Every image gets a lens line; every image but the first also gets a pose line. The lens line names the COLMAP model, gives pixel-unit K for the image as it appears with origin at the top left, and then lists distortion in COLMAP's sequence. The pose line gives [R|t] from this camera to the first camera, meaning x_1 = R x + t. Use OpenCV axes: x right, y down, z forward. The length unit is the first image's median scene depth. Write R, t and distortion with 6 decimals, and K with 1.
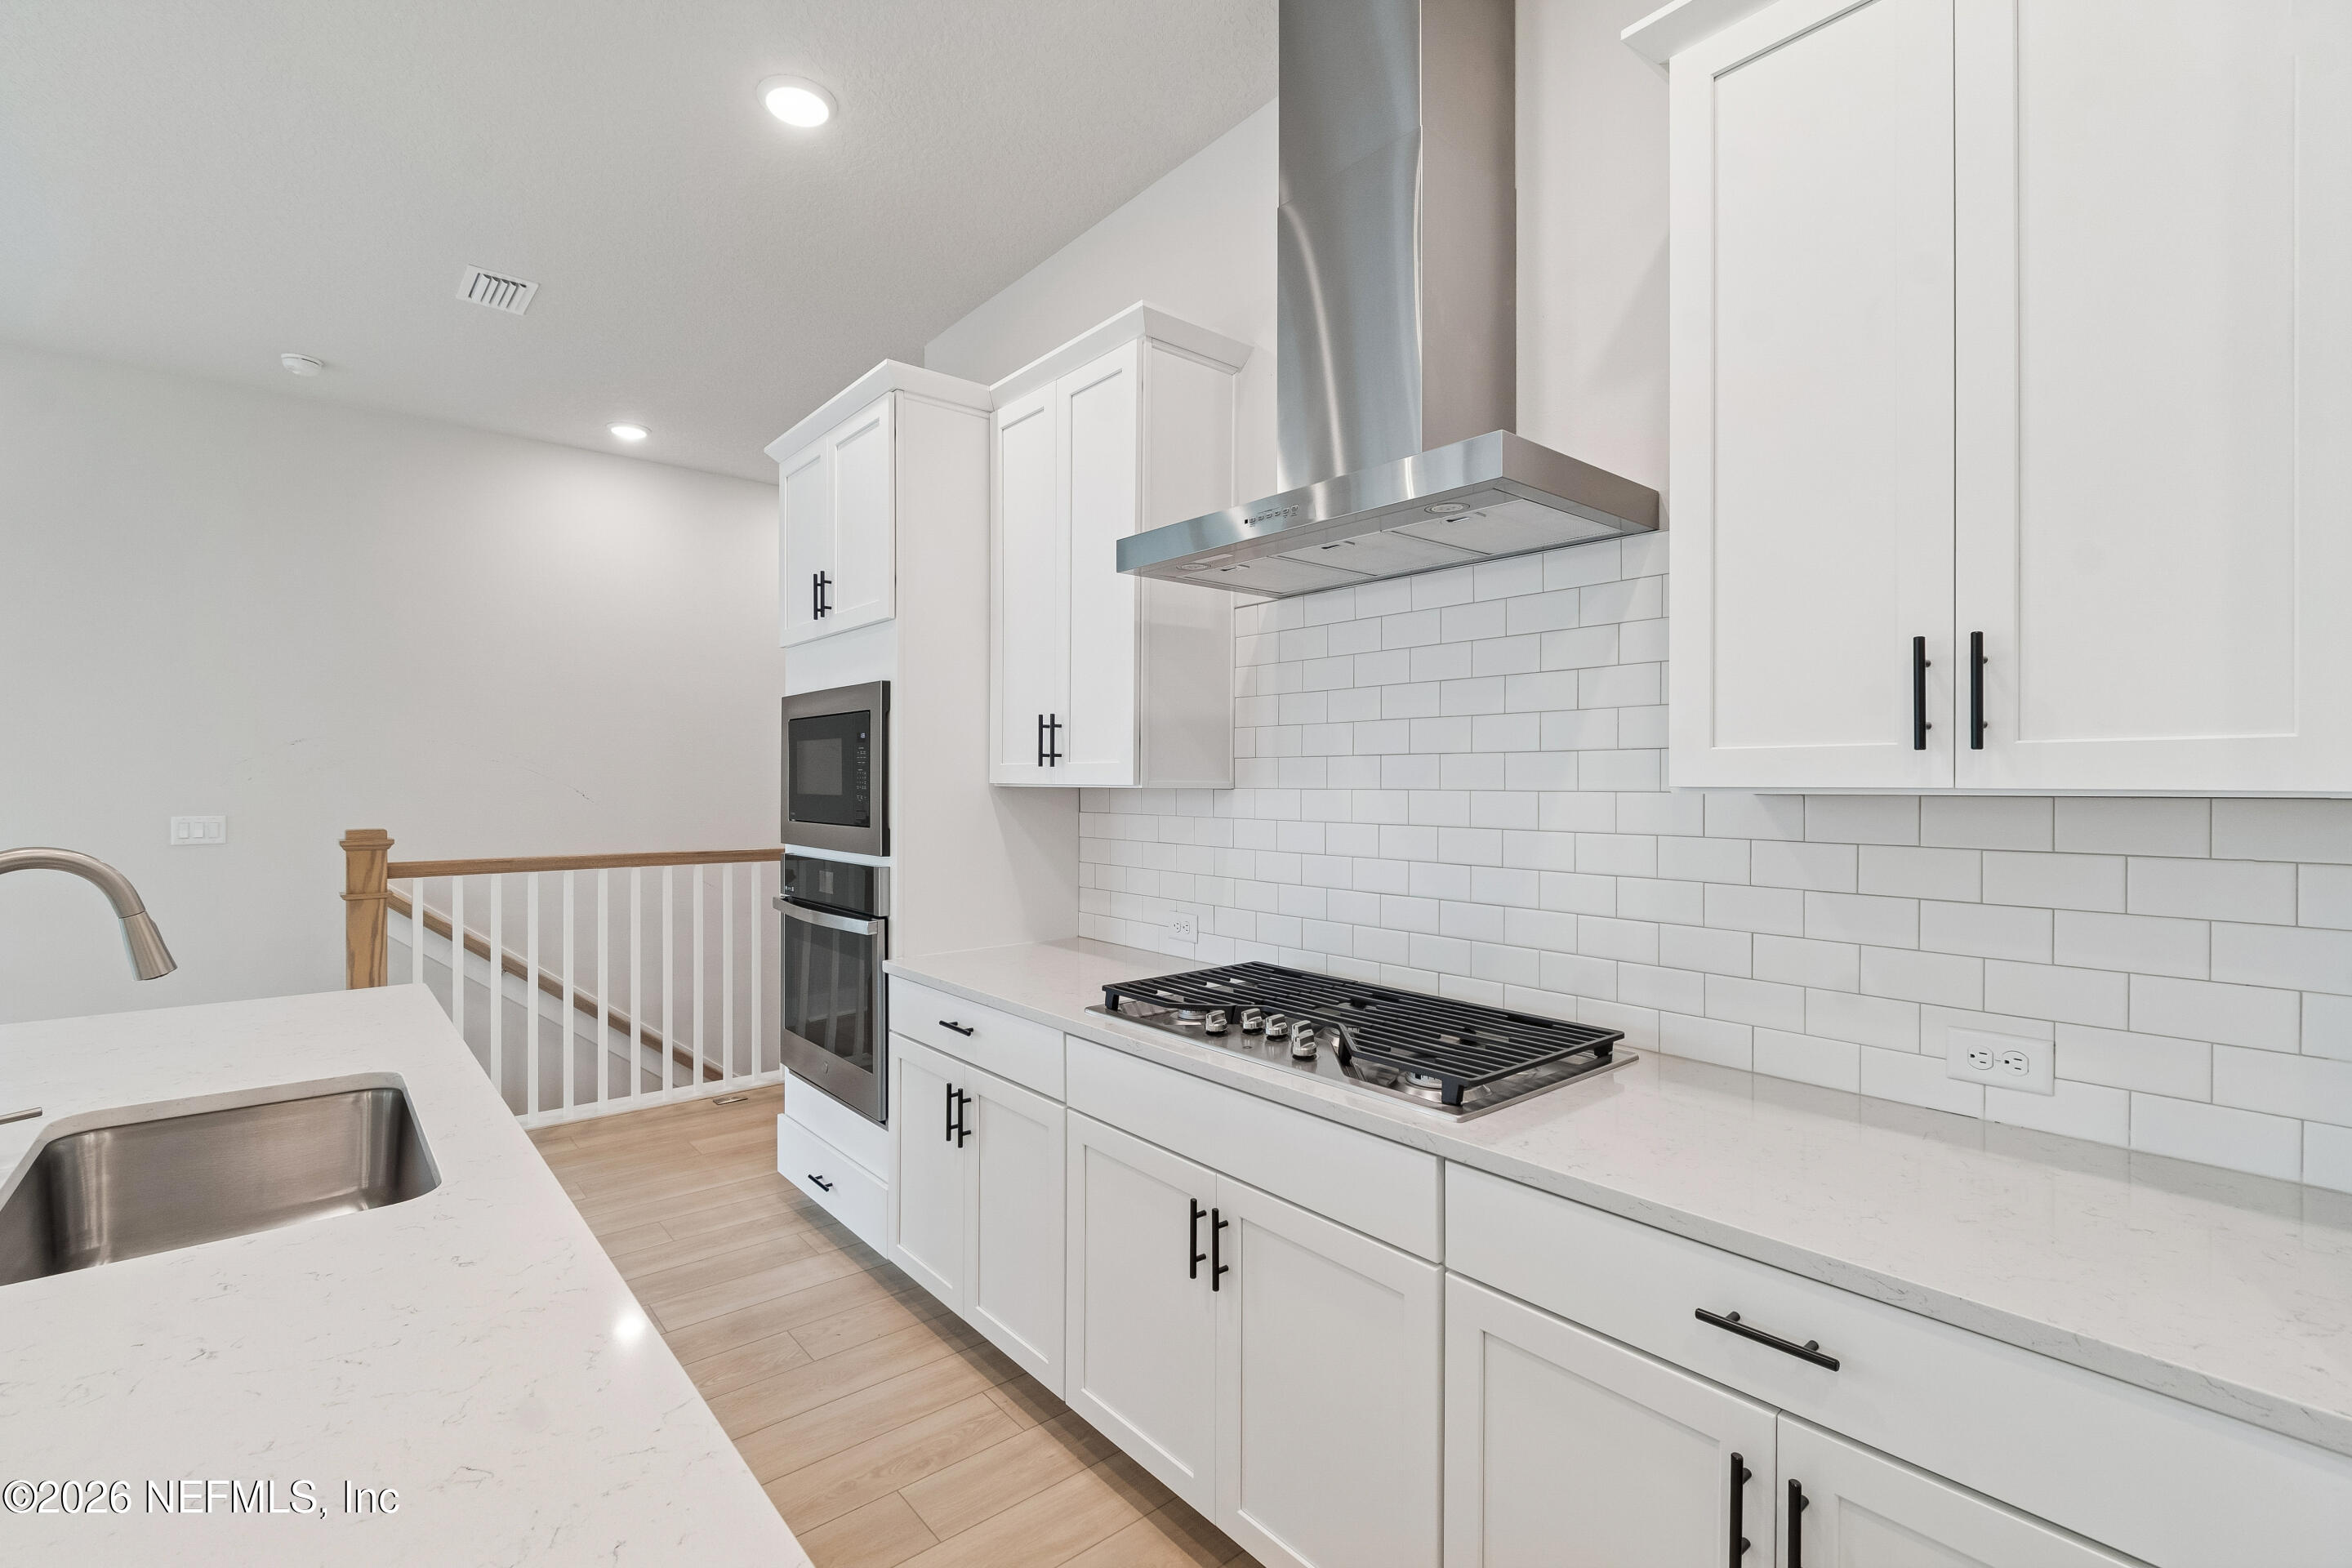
lens RADIAL K [[1035.7, 0, 1164.7], [0, 1035.7, 788.0], [0, 0, 1]] dist [0.000305, 0.000071]
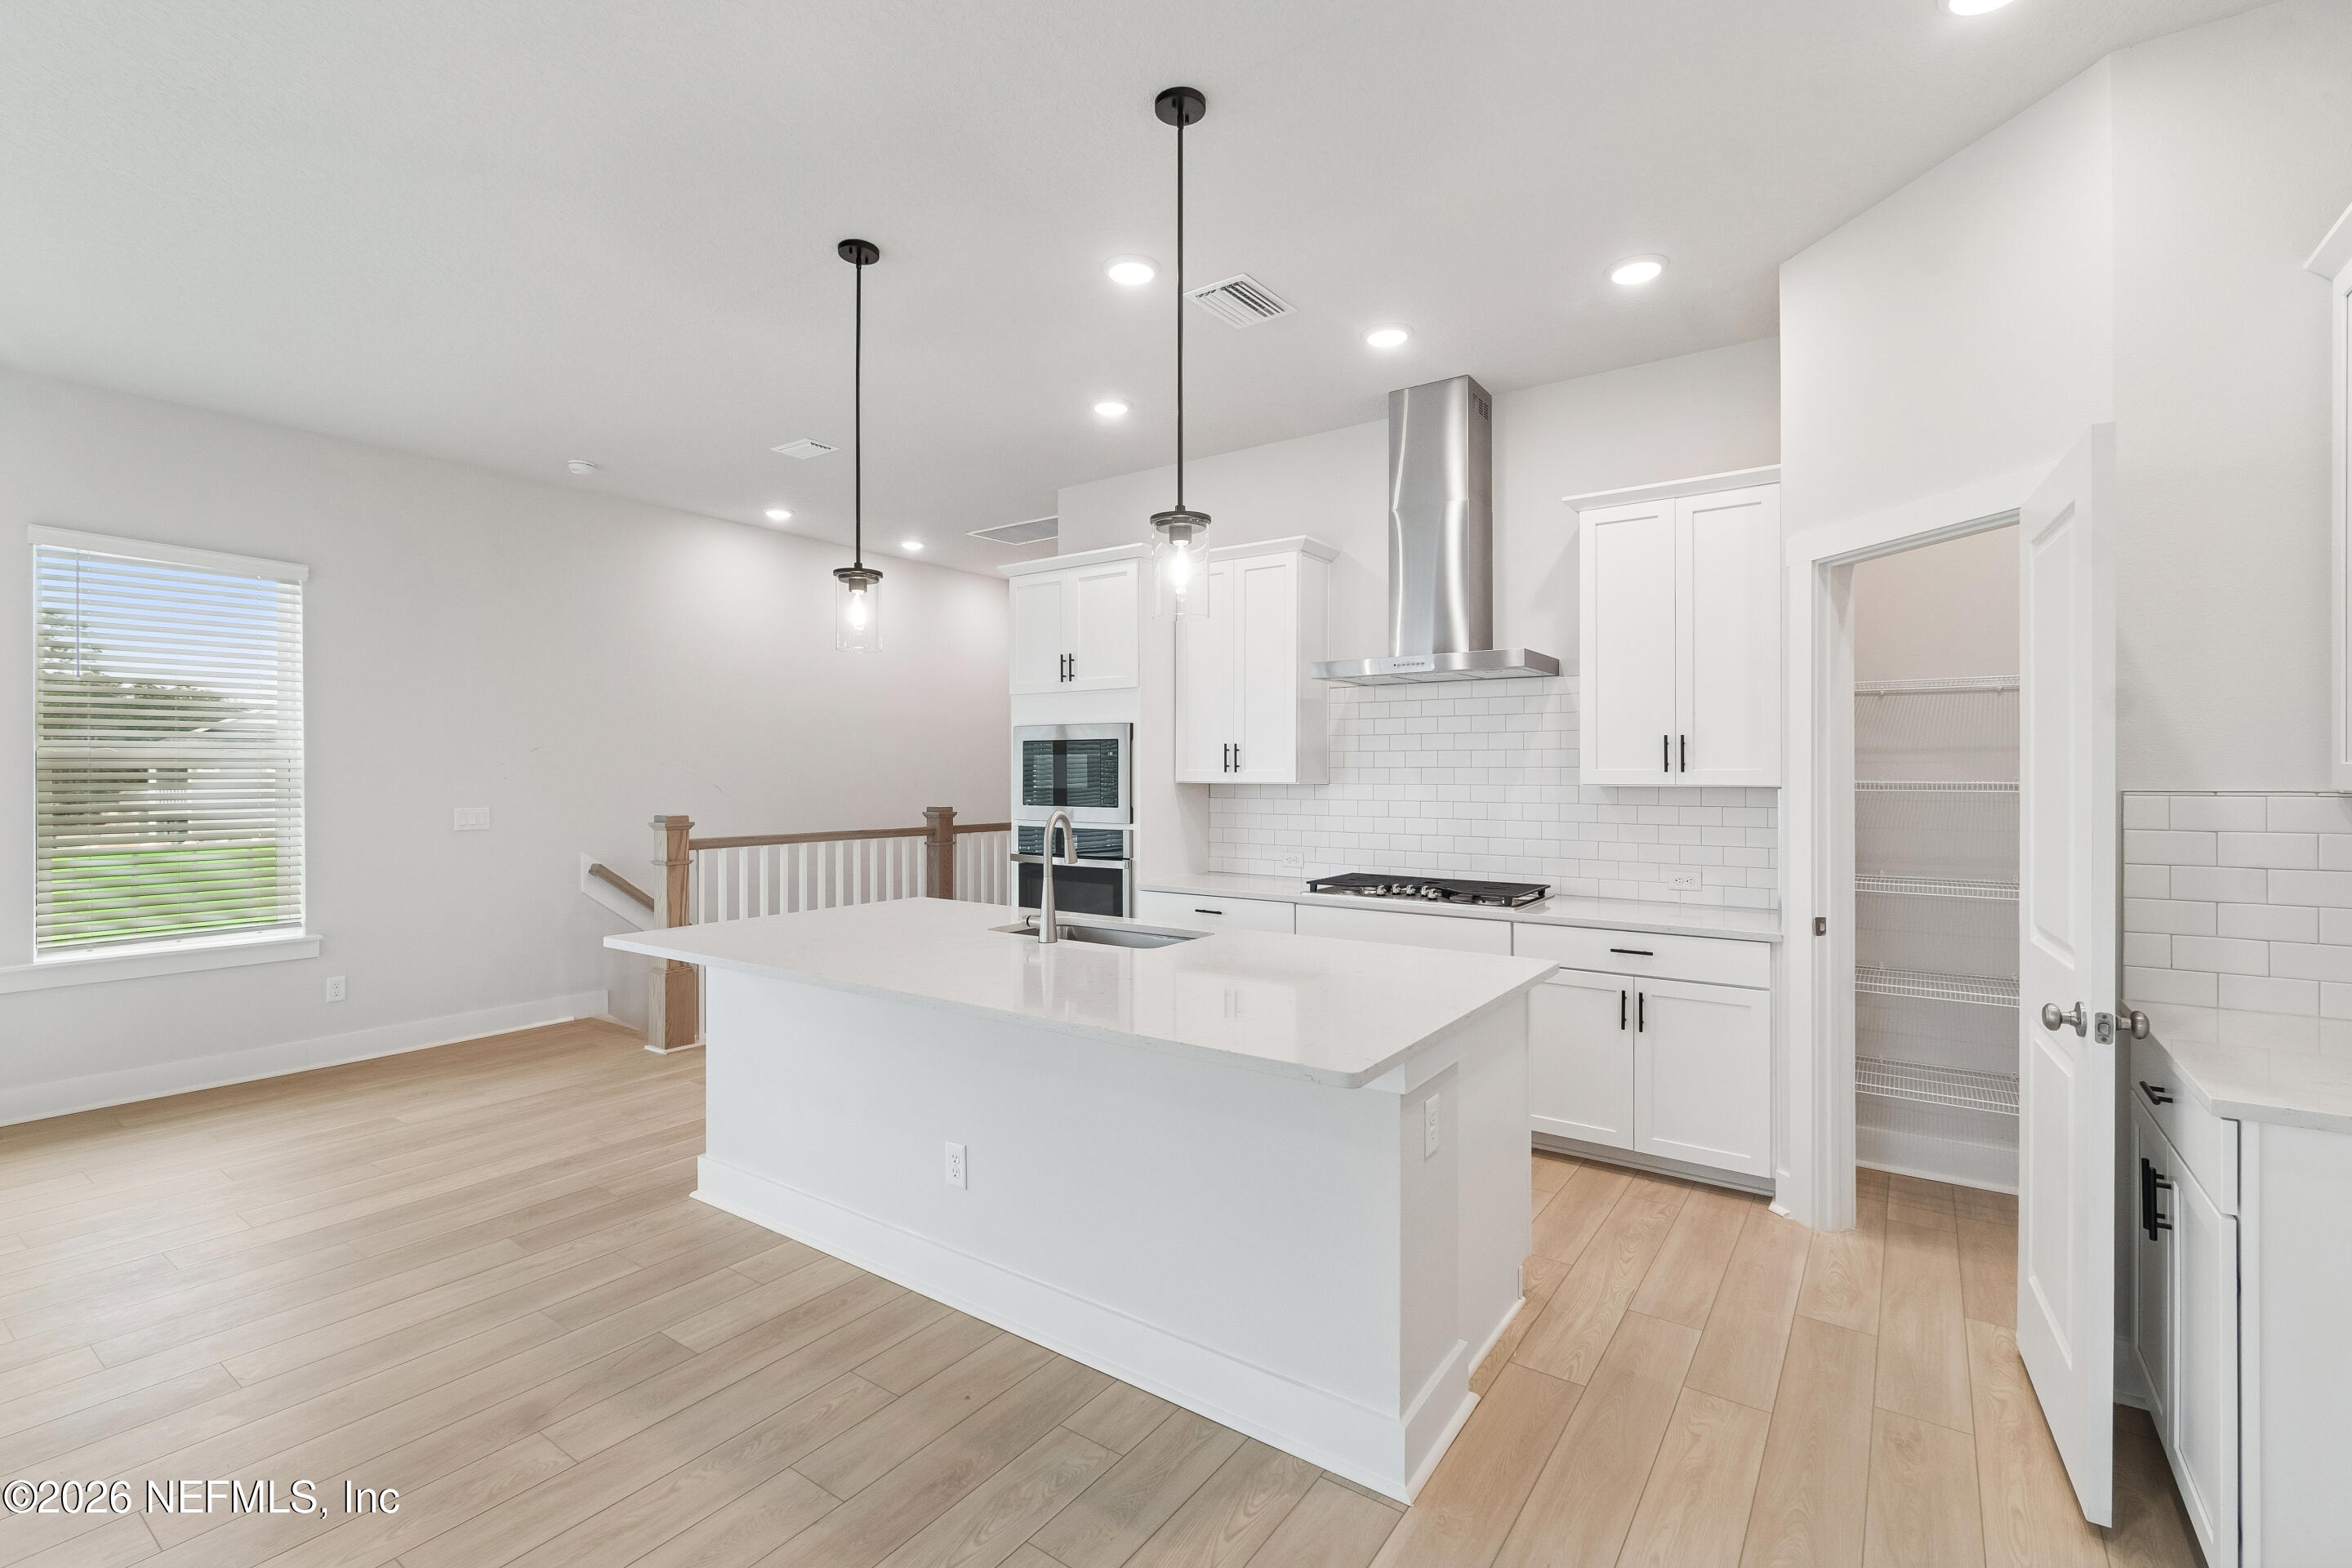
lens RADIAL K [[1040.5, 0, 1167.4], [0, 1040.5, 777.3], [0, 0, 1]] dist [0.001251, 0.000177]
pose [[0.967782, -0.004078, 0.251756, -0.682371], [0.003991, 0.999992, 0.000858, -0.013687], [-0.251757, 0.000175, 0.967790, -0.744921]]
